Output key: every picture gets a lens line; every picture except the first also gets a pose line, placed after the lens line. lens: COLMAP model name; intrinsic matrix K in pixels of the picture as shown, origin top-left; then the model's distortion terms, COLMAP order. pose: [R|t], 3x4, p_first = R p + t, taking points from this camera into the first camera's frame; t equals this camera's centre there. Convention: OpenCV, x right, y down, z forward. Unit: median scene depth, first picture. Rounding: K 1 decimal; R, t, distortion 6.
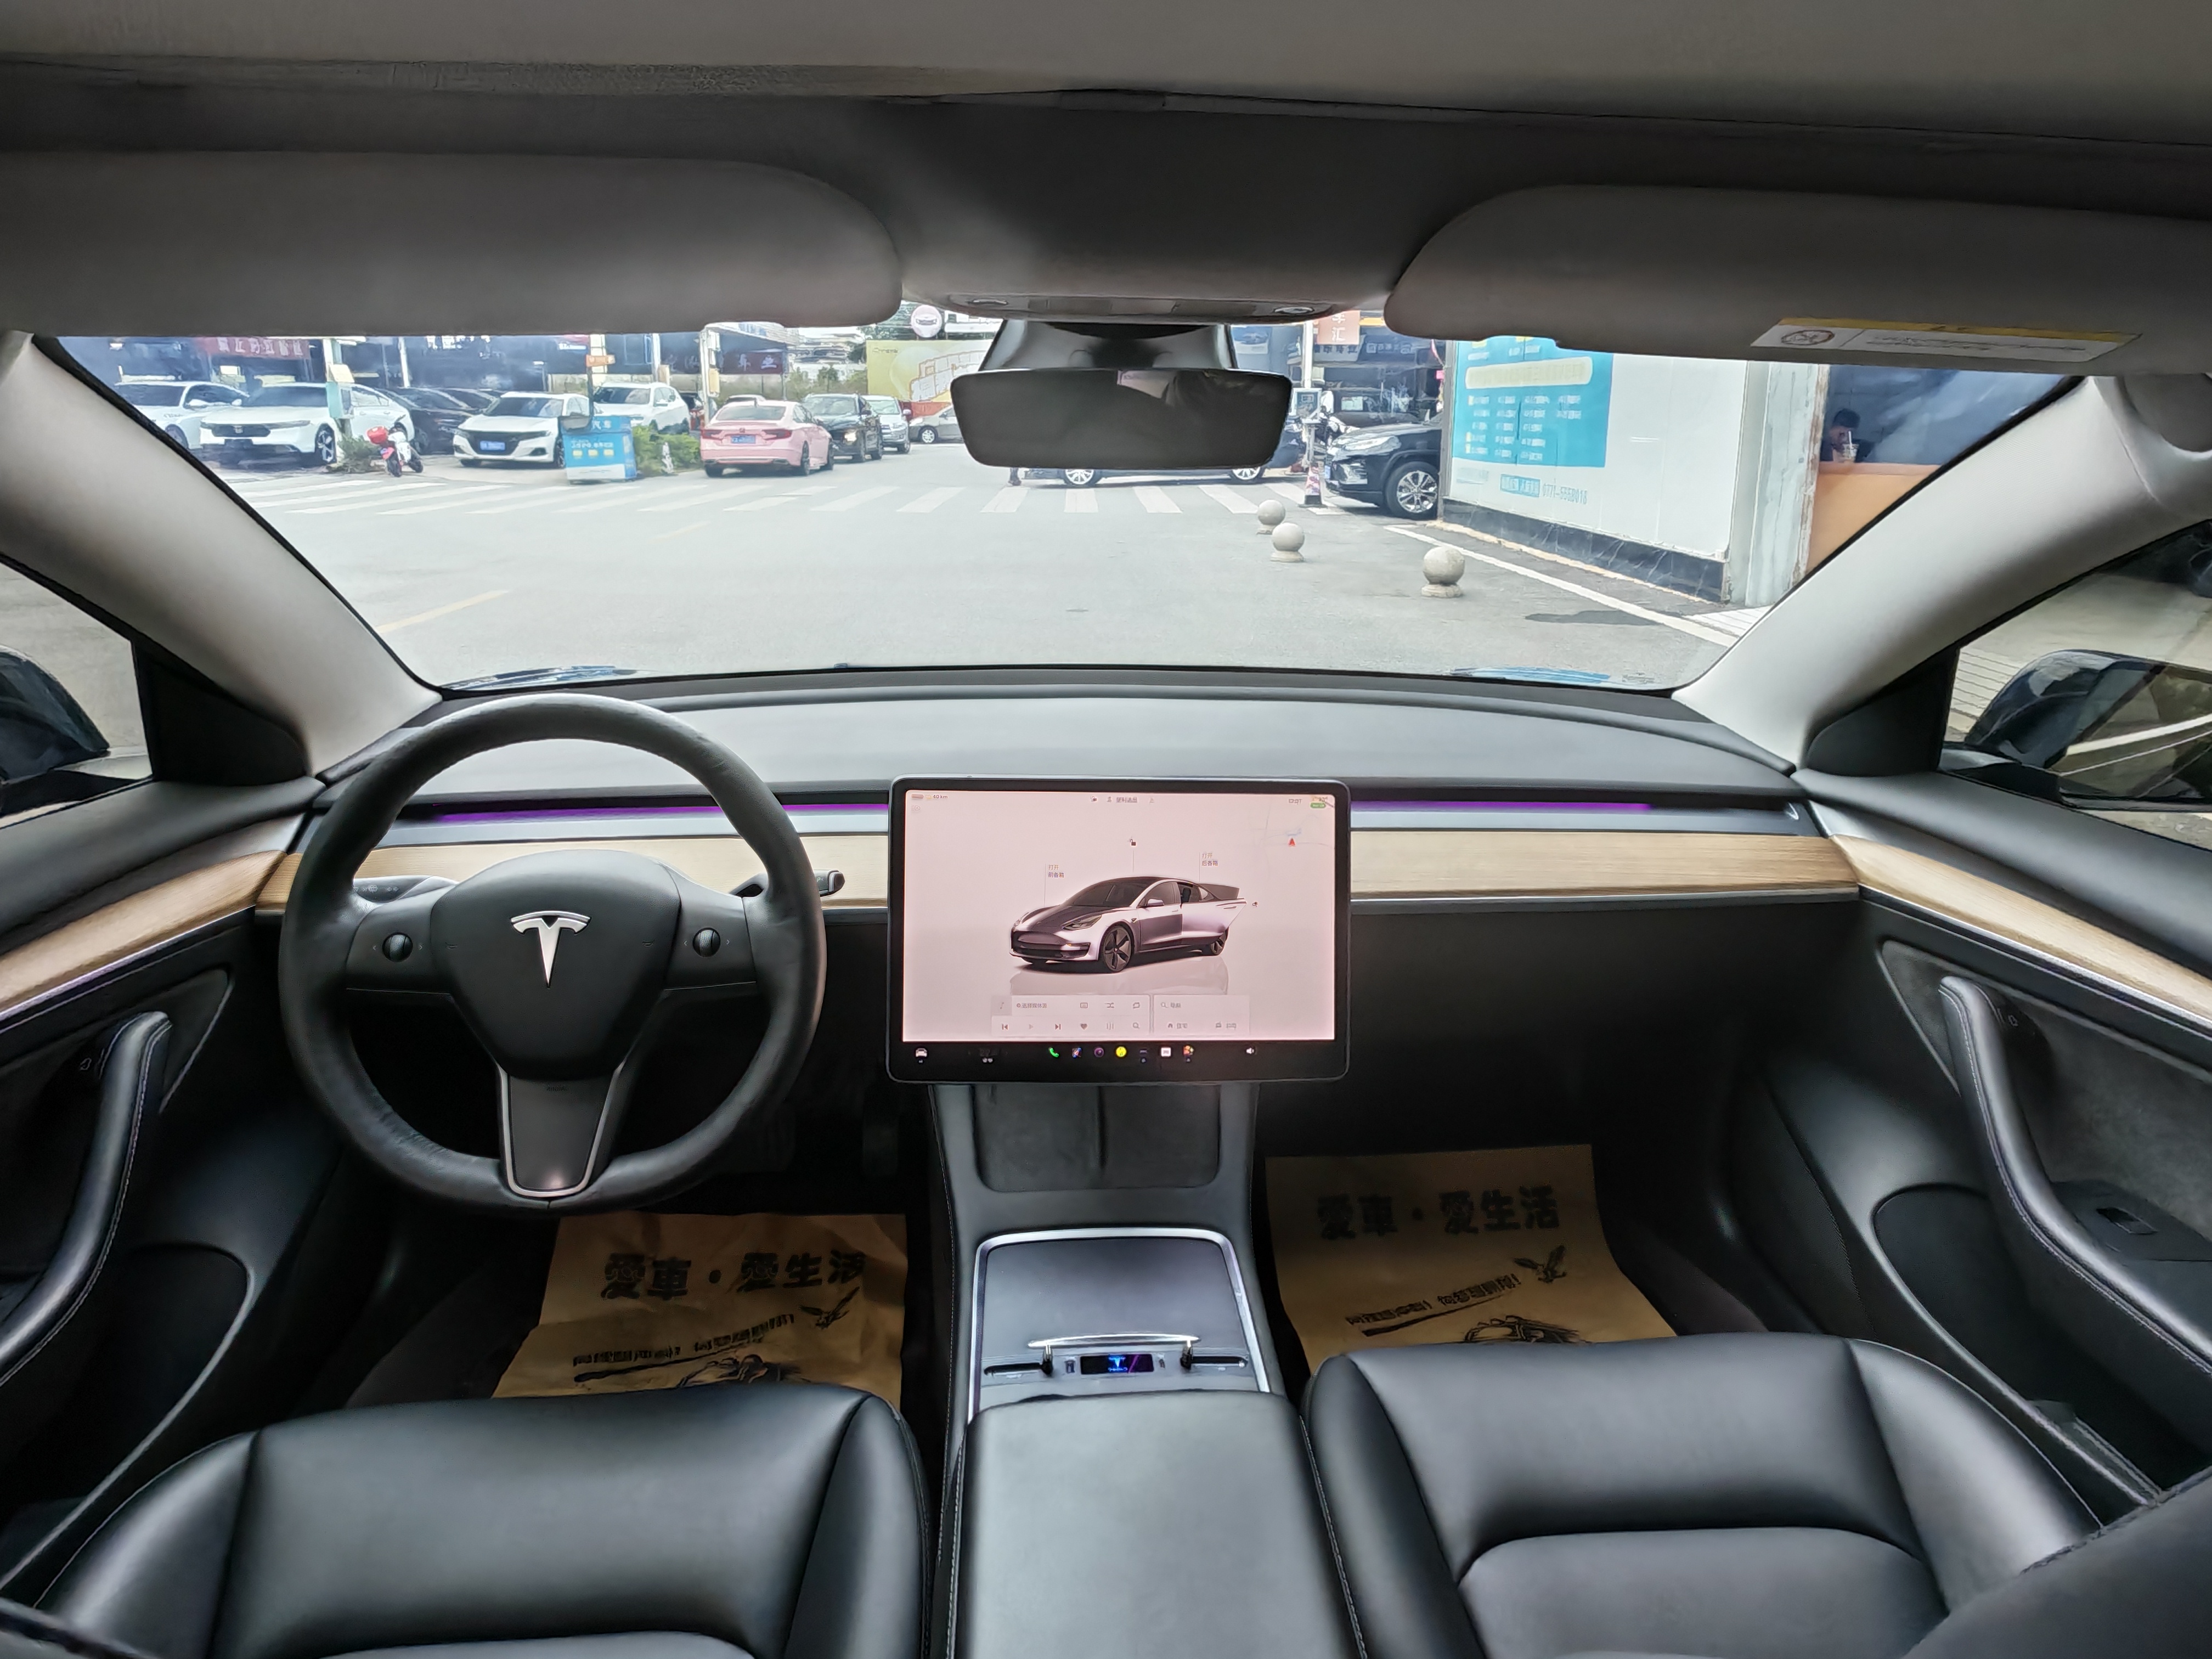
lens RADIAL K [[1415.0, 0, 1163.8], [0, 1415.0, 775.8], [0, 0, 1]] dist [-0.049587, 0.017352]
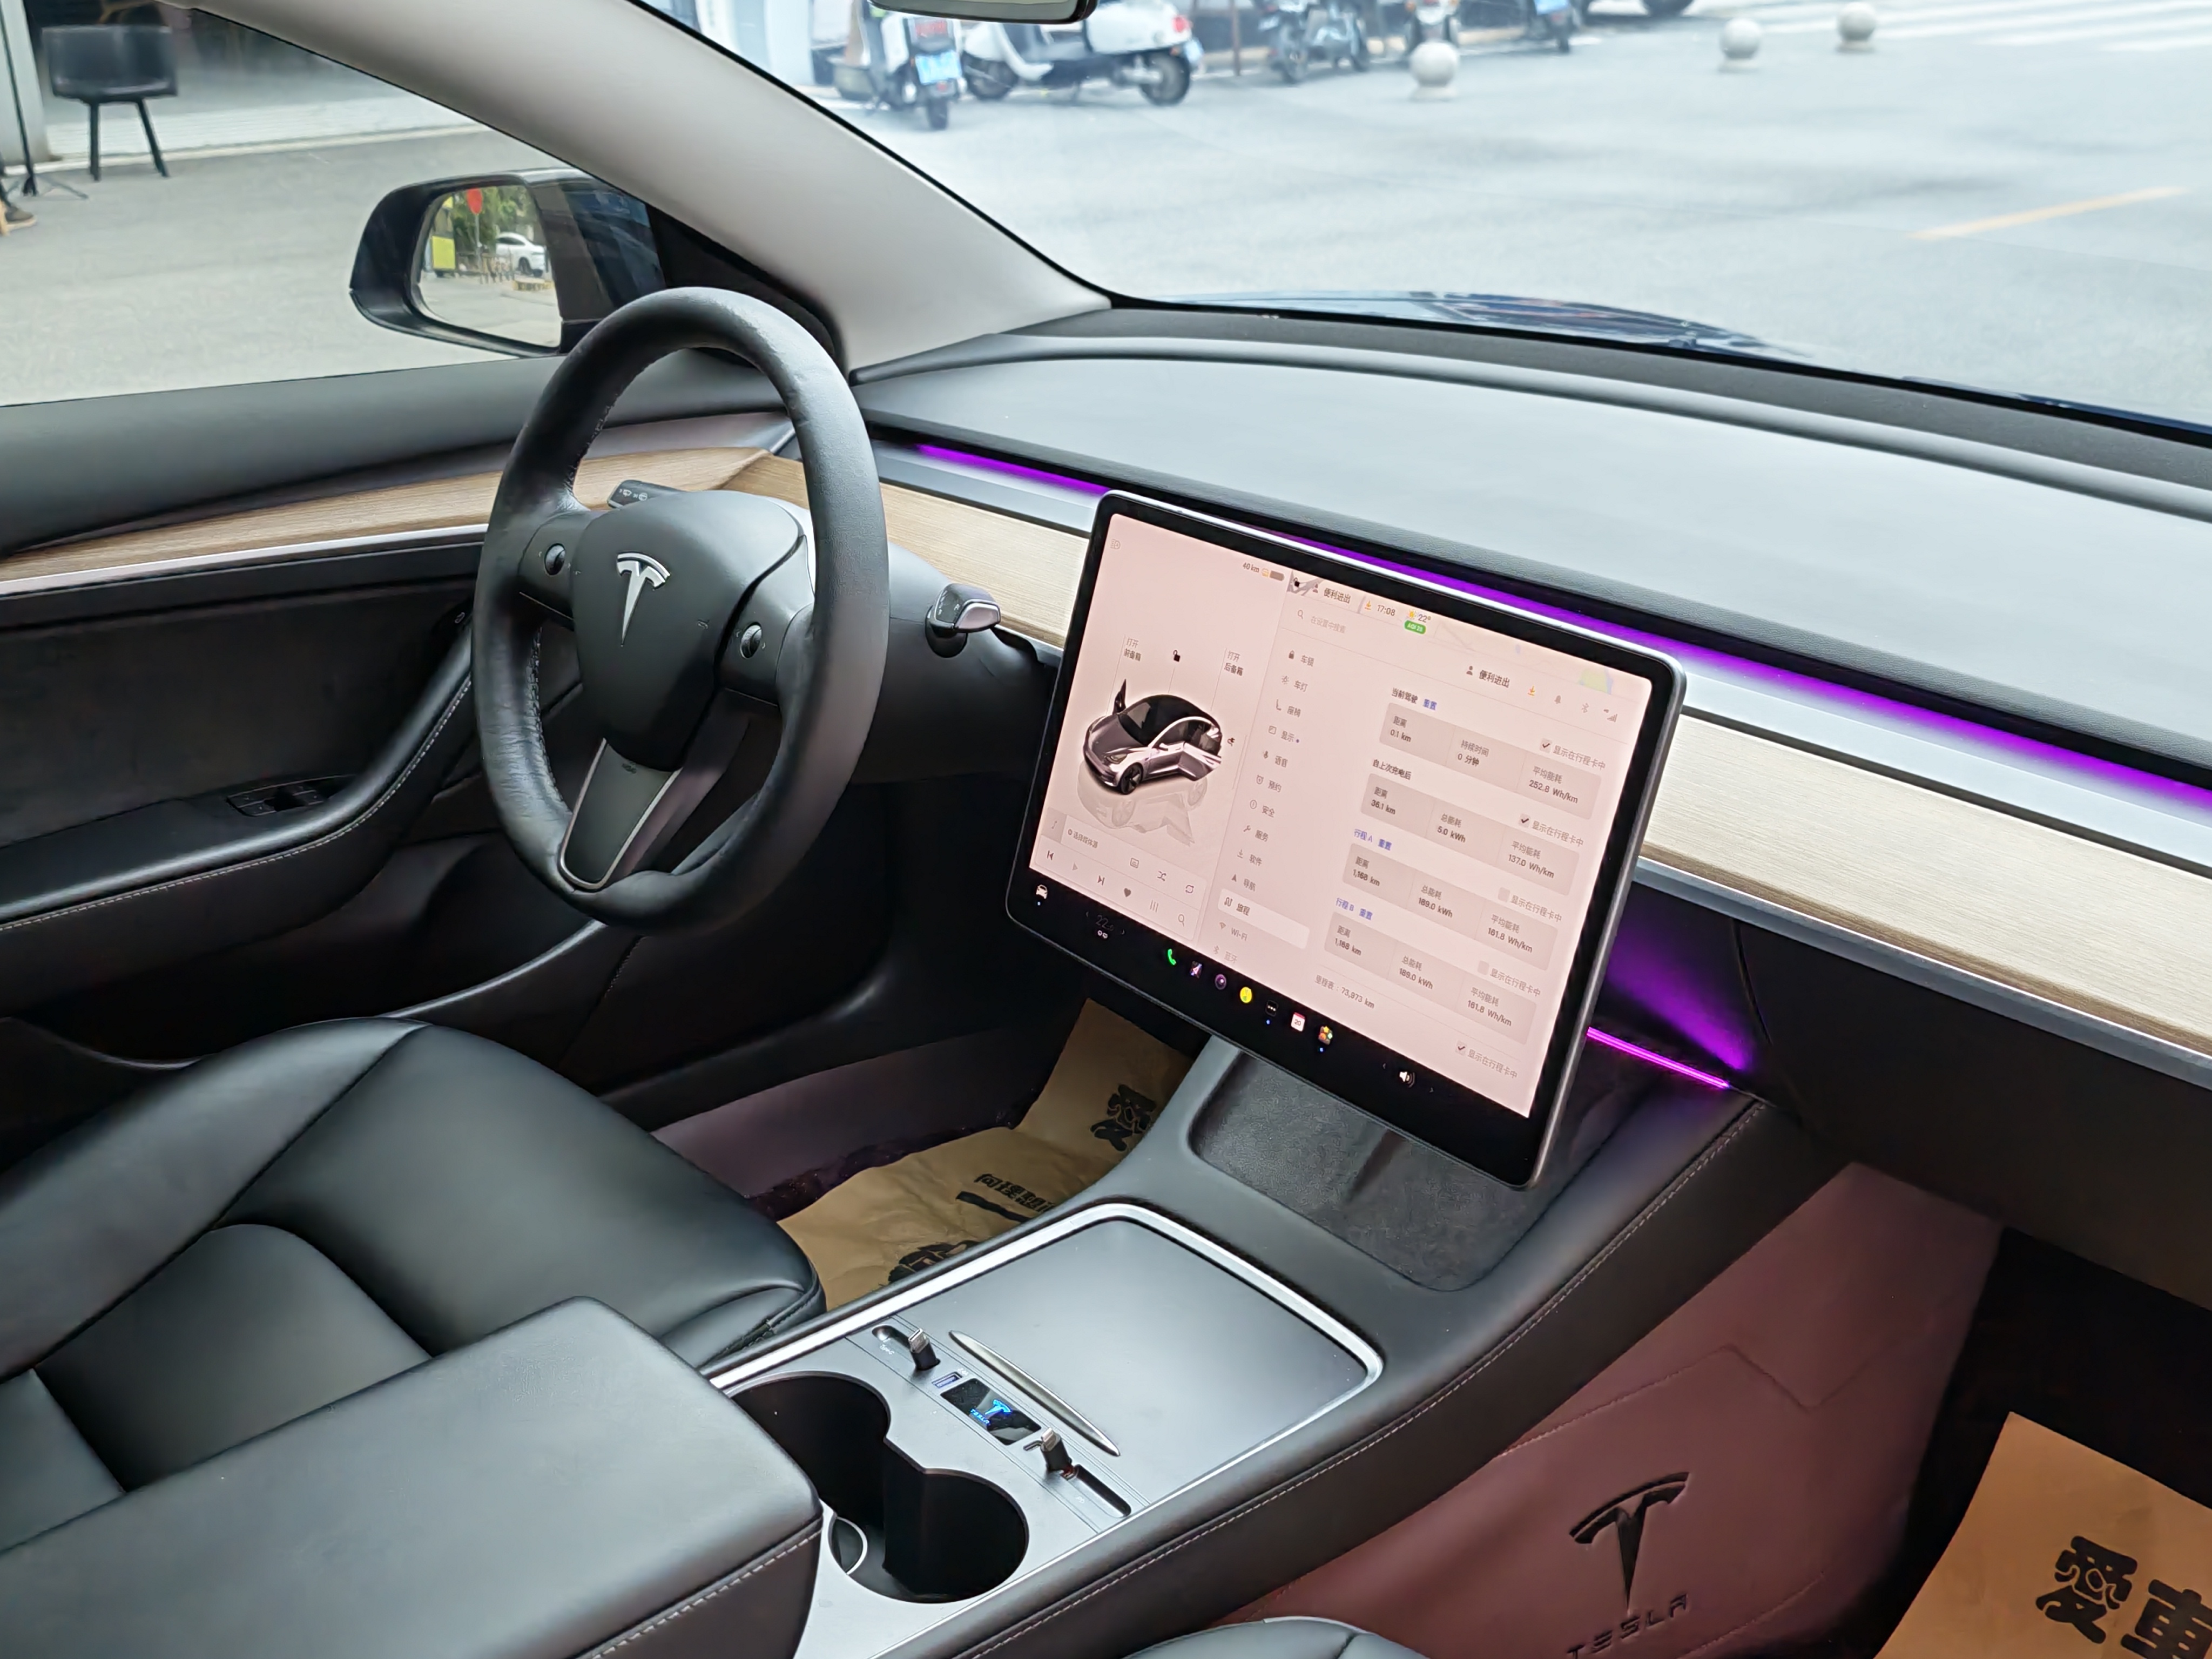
lens RADIAL K [[2289.4, 0, 1100.2], [0, 2289.4, 824.6], [0, 0, 1]] dist [0.128094, 0.000000]
pose [[0.583707, 0.293489, -0.757067, 0.462214], [-0.185286, 0.955934, 0.227725, -0.064336], [0.790541, 0.007349, 0.612364, 0.228564]]
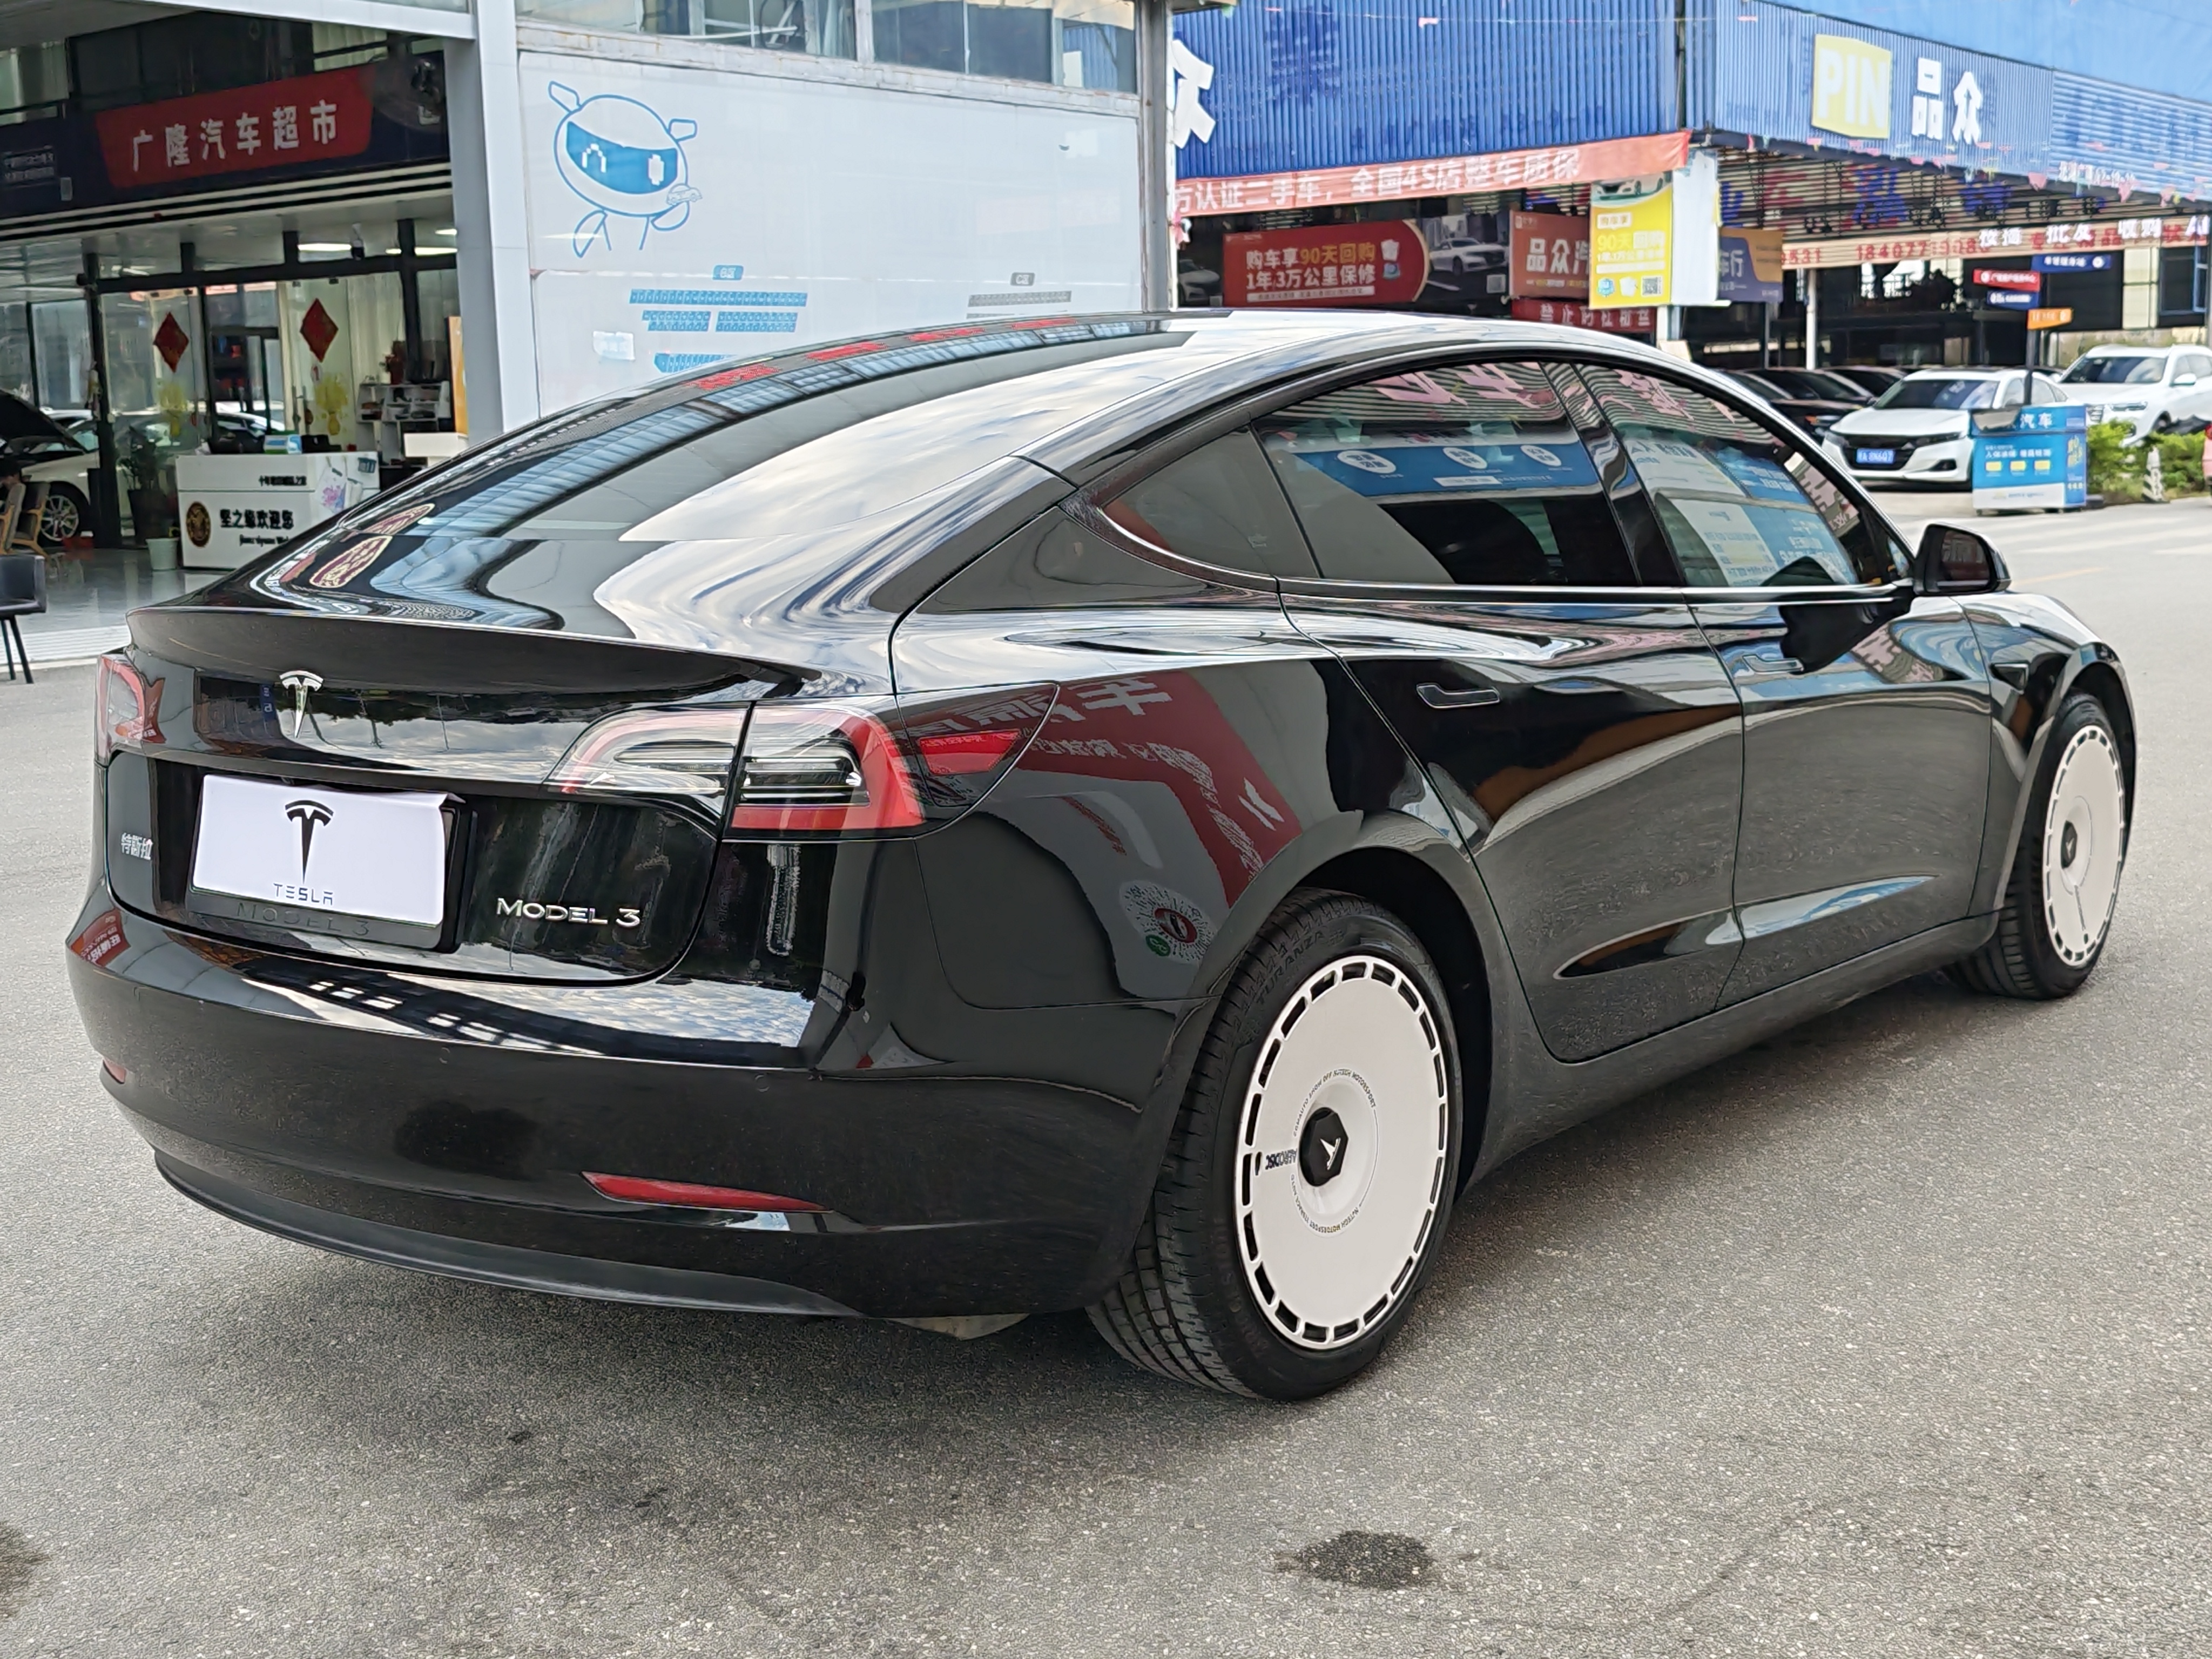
lens RADIAL K [[2714.0, 0, 1120.5], [0, 2714.0, 837.6], [0, 0, 1]] dist [0.003343, 0.000000]
pose [[0.734070, 0.077063, -0.674687, 2.059929], [-0.139194, 0.989519, -0.038422, 0.567034], [0.664655, 0.122117, 0.737103, -2.201455]]
